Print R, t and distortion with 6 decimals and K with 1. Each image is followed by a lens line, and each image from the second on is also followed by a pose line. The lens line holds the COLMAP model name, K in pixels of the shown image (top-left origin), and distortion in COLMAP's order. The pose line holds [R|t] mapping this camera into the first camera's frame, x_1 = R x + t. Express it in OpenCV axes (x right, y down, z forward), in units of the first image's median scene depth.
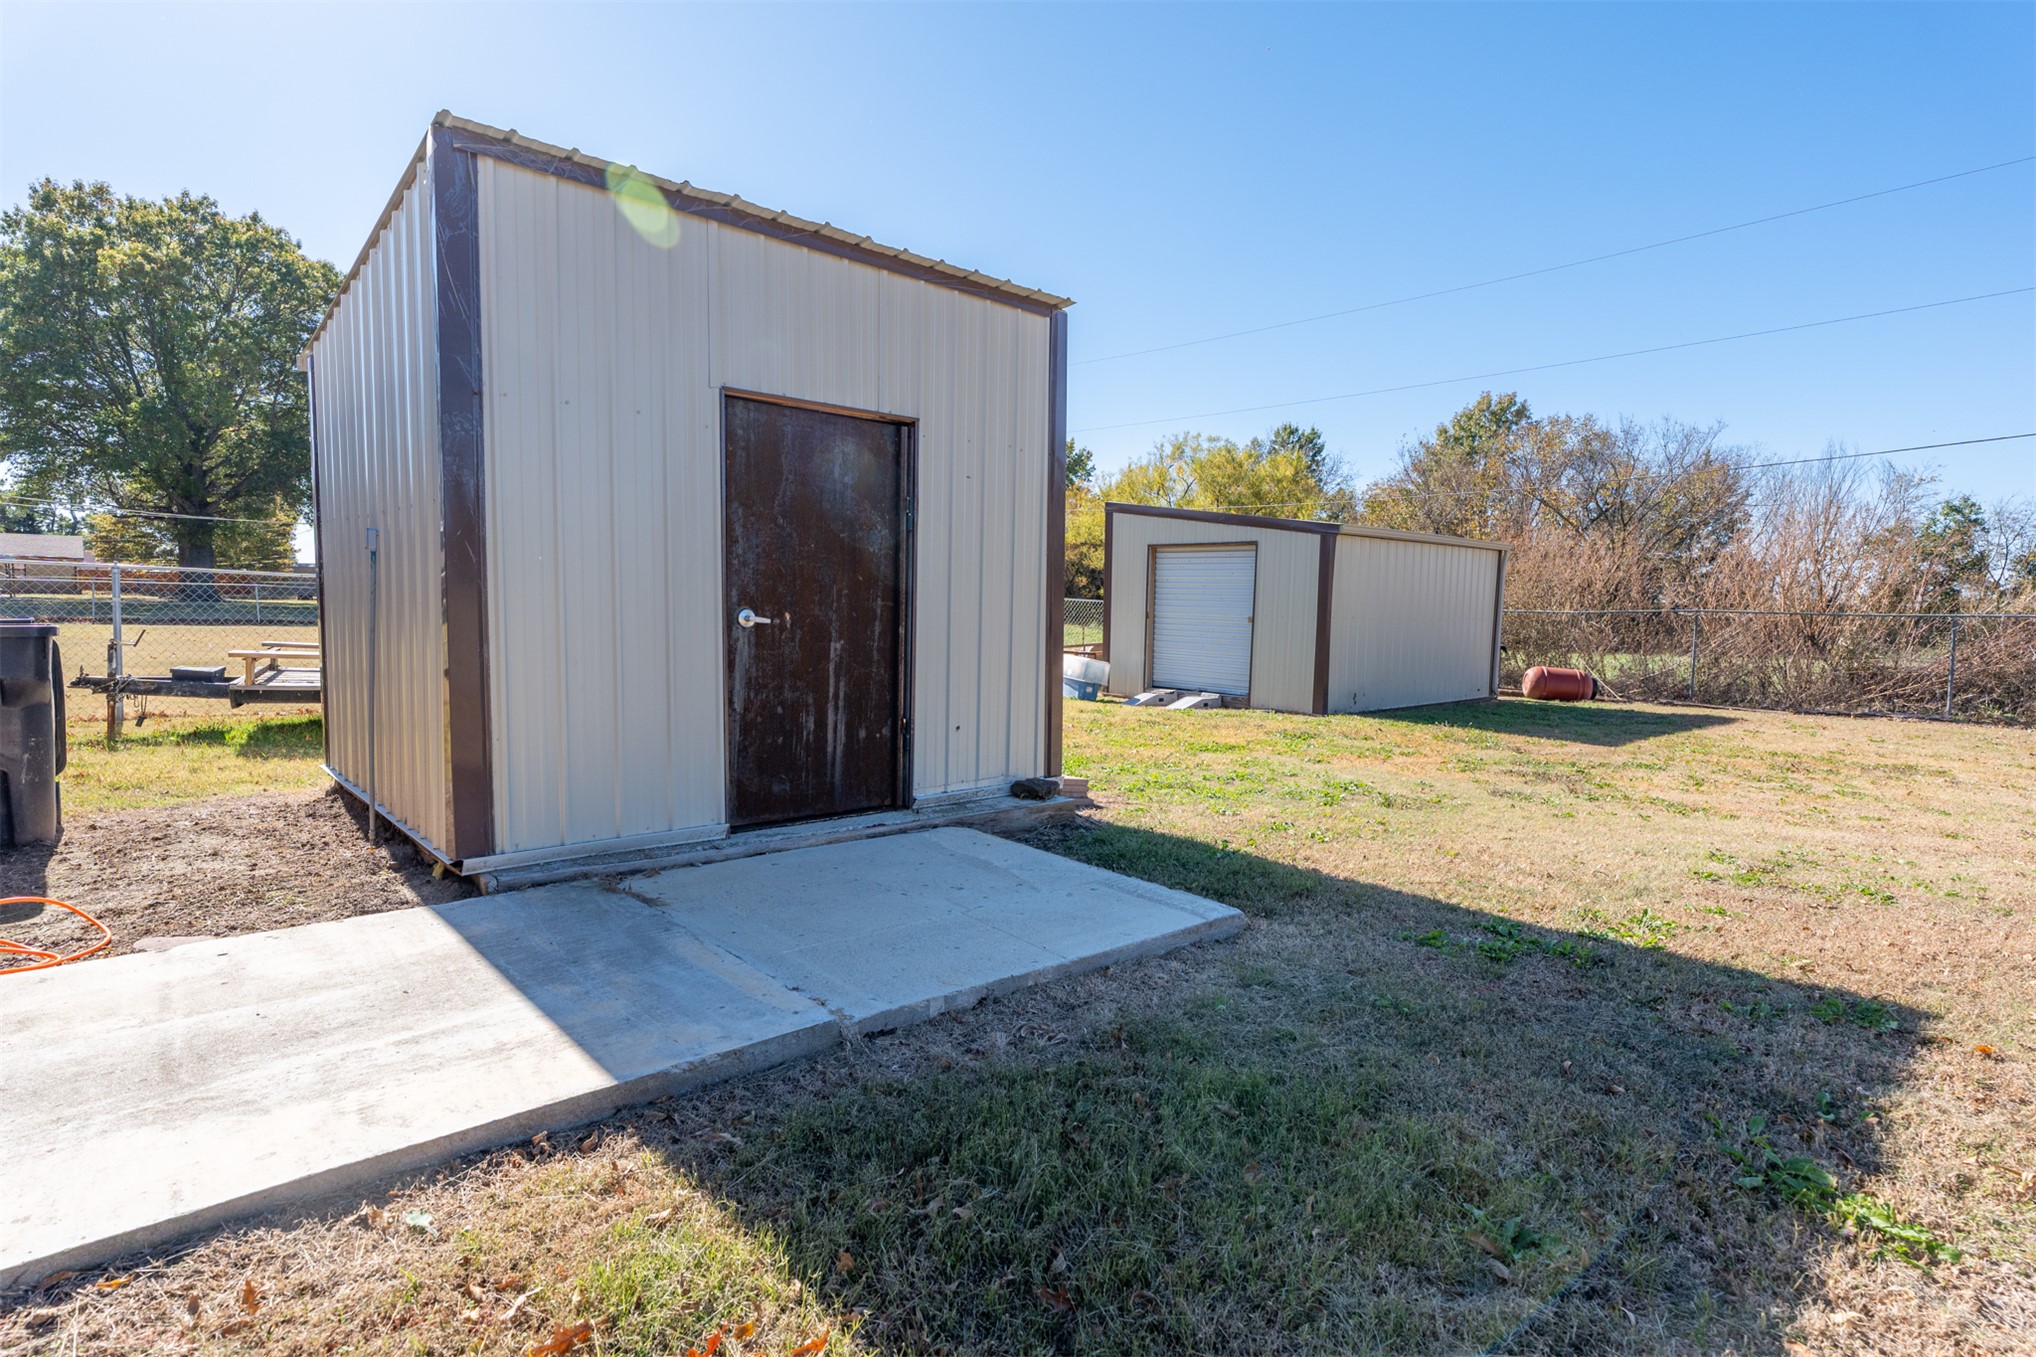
lens RADIAL K [[1027.9, 0, 1016.4], [0, 1027.9, 681.7], [0, 0, 1]] dist [0.002280, 0.000140]
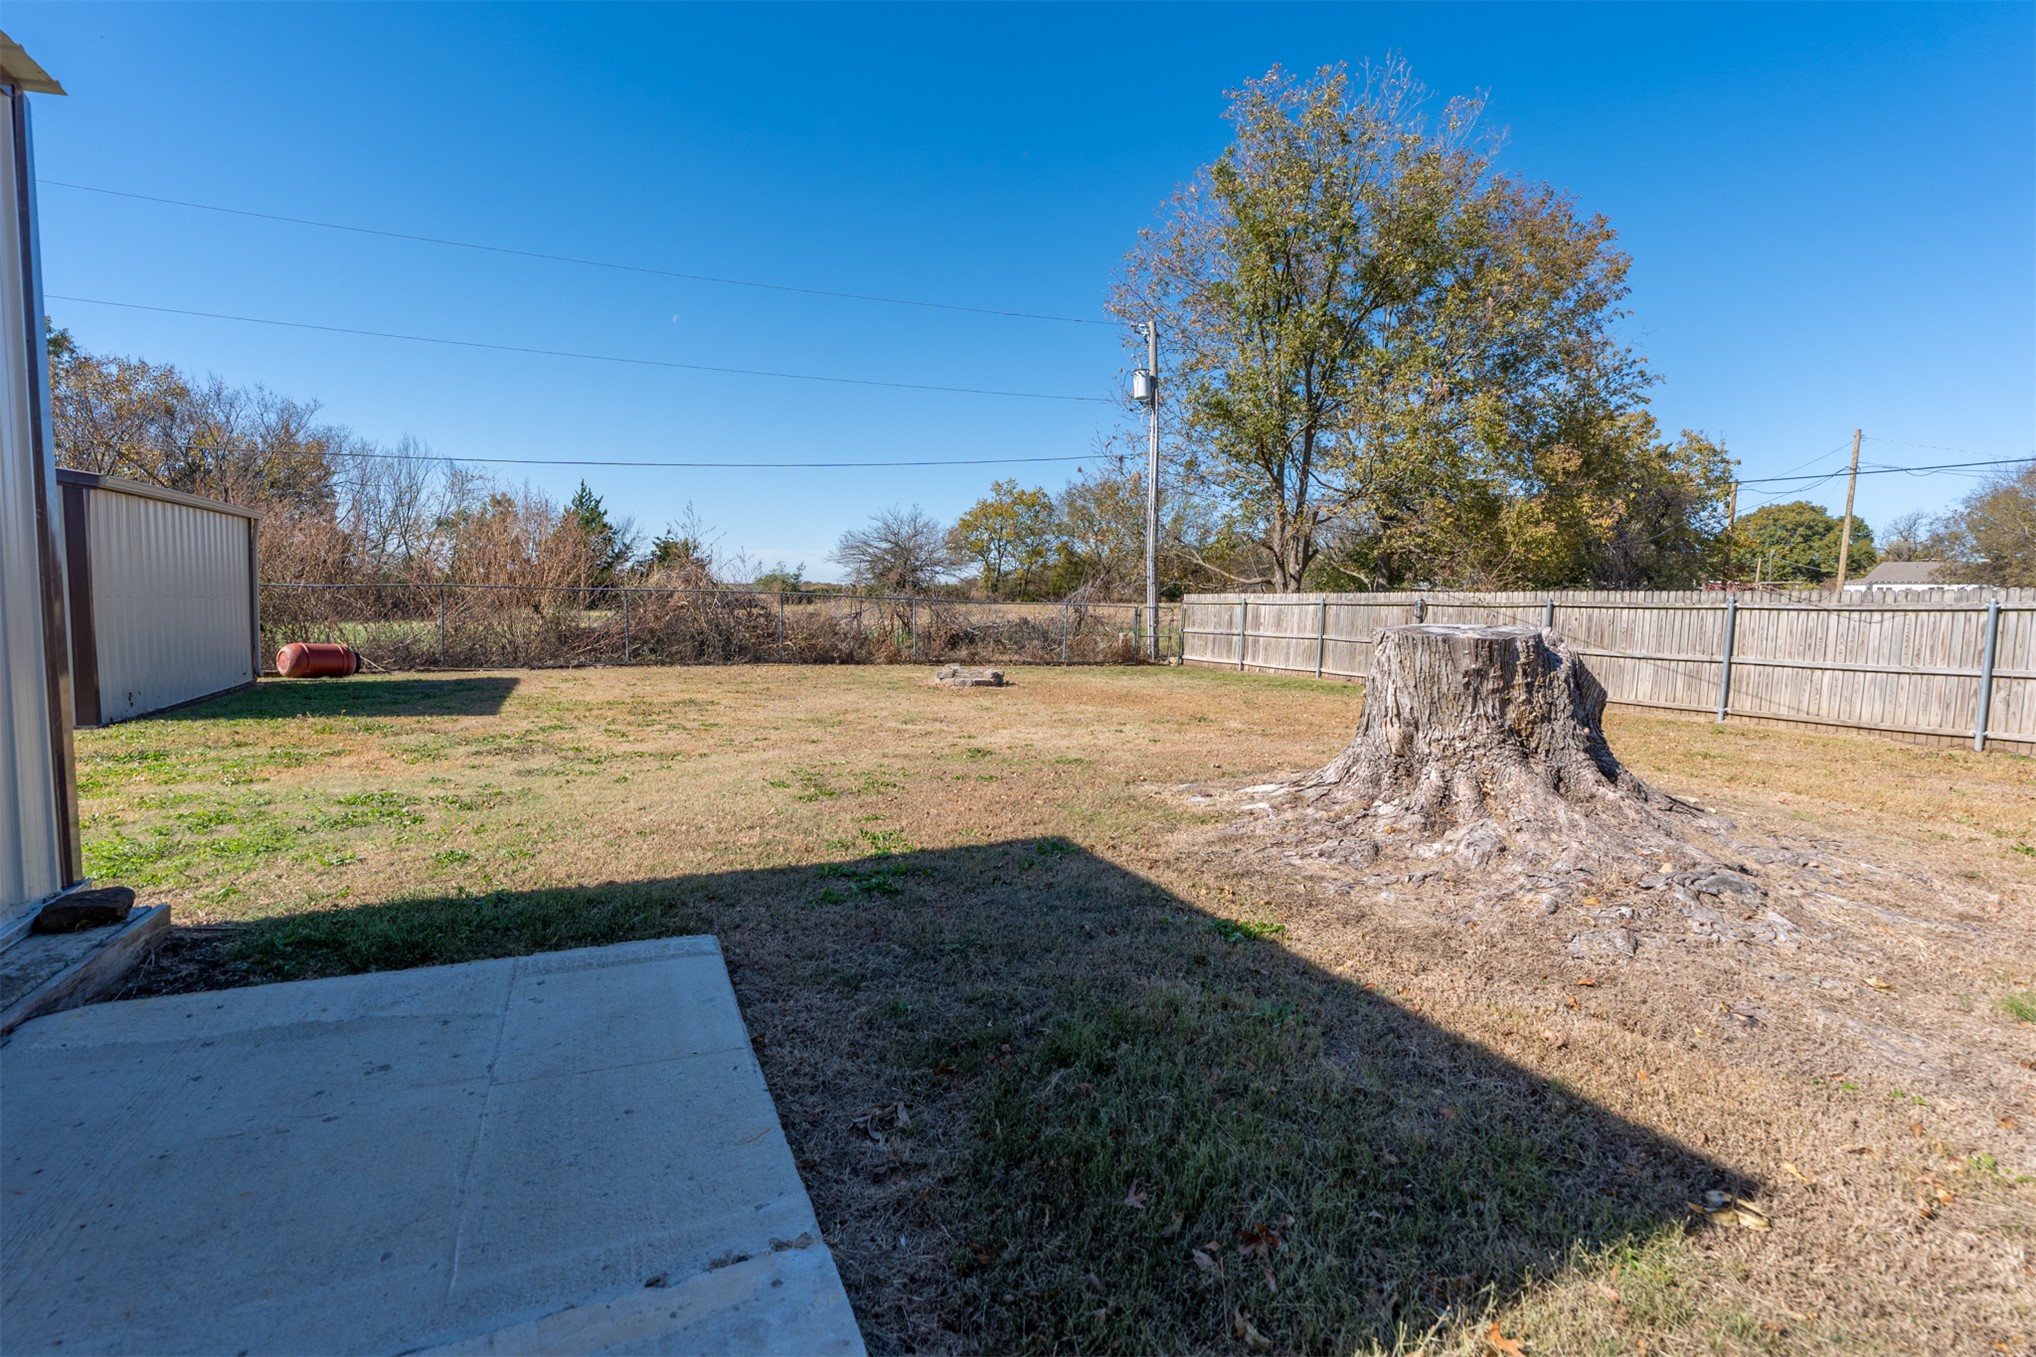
lens RADIAL K [[922.1, 0, 1019.8], [0, 922.1, 682.9], [0, 0, 1]] dist [-0.009304, 0.001806]
pose [[0.286963, -0.101098, 0.952592, -0.115838], [0.057534, 0.994439, 0.088208, -0.015418], [-0.956212, 0.029494, 0.291184, 0.116524]]
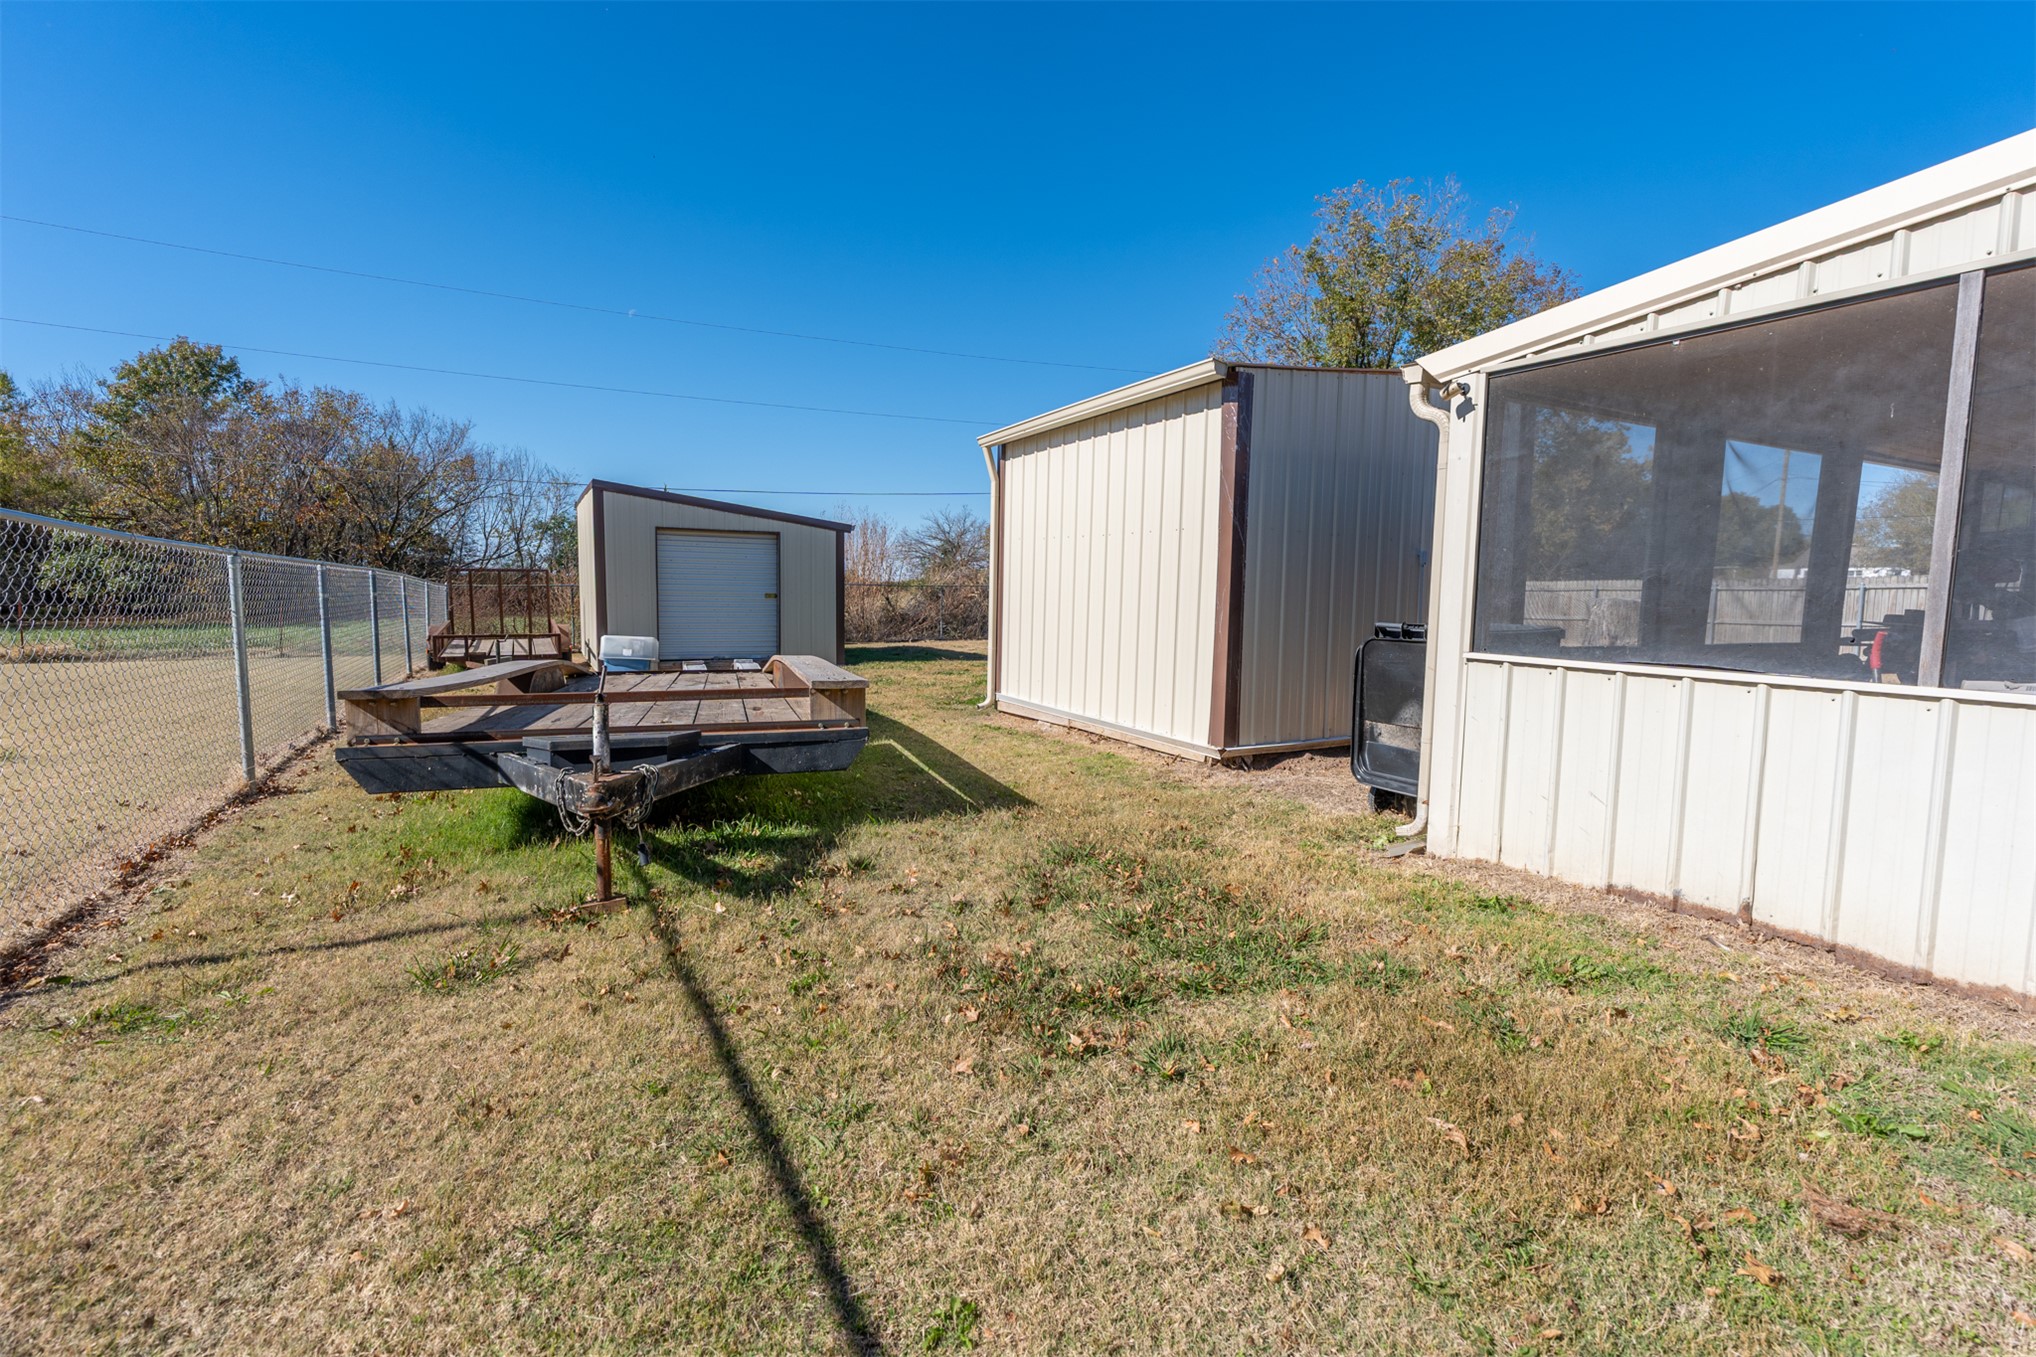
lens RADIAL K [[922.1, 0, 1021.6], [0, 922.1, 683.9], [0, 0, 1]] dist [-0.009304, 0.001806]
pose [[0.242438, -0.114878, 0.963341, -0.650641], [0.068823, 0.992500, 0.101035, -0.039548], [-0.967723, 0.041805, 0.248526, 0.374552]]
